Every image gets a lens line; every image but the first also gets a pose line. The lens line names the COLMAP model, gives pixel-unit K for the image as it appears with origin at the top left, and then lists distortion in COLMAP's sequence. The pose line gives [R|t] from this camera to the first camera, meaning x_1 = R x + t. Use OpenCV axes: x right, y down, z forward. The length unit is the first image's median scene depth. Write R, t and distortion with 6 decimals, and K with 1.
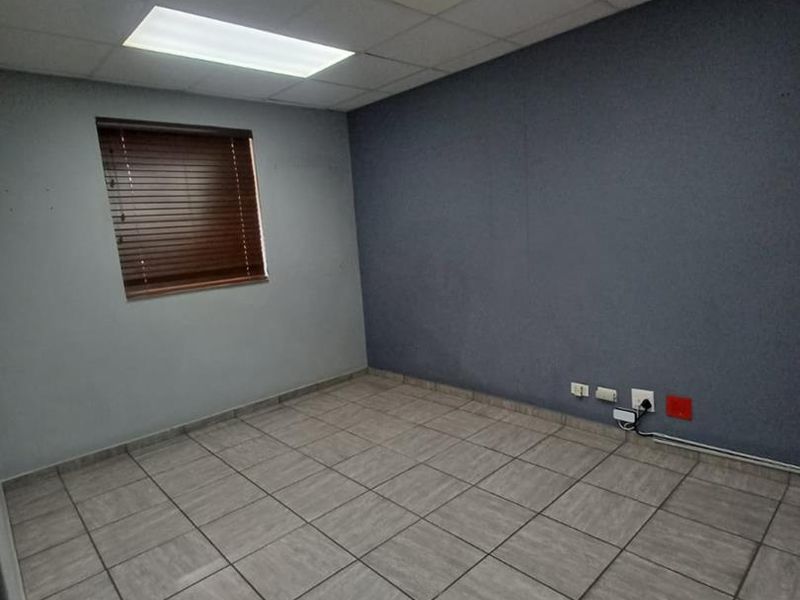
lens RADIAL K [[483.8, 0, 399.8], [0, 483.8, 299.9], [0, 0, 1]] dist [-0.000525, 0.000615]
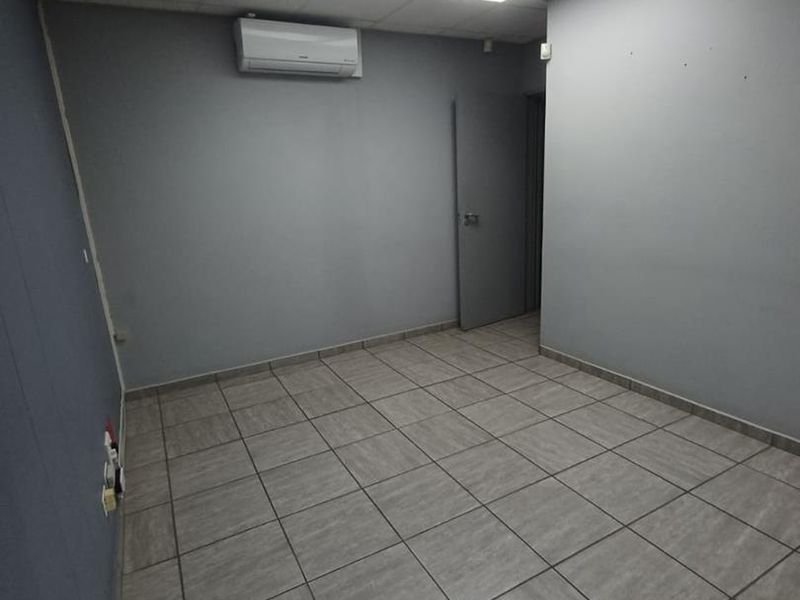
lens RADIAL K [[483.8, 0, 399.9], [0, 483.8, 300.4], [0, 0, 1]] dist [-0.000525, 0.000615]
pose [[-0.958809, 0.062924, 0.276995, -0.184370], [0.164502, 0.917988, 0.360883, -0.240125], [-0.231570, 0.391584, -0.890526, 1.743249]]
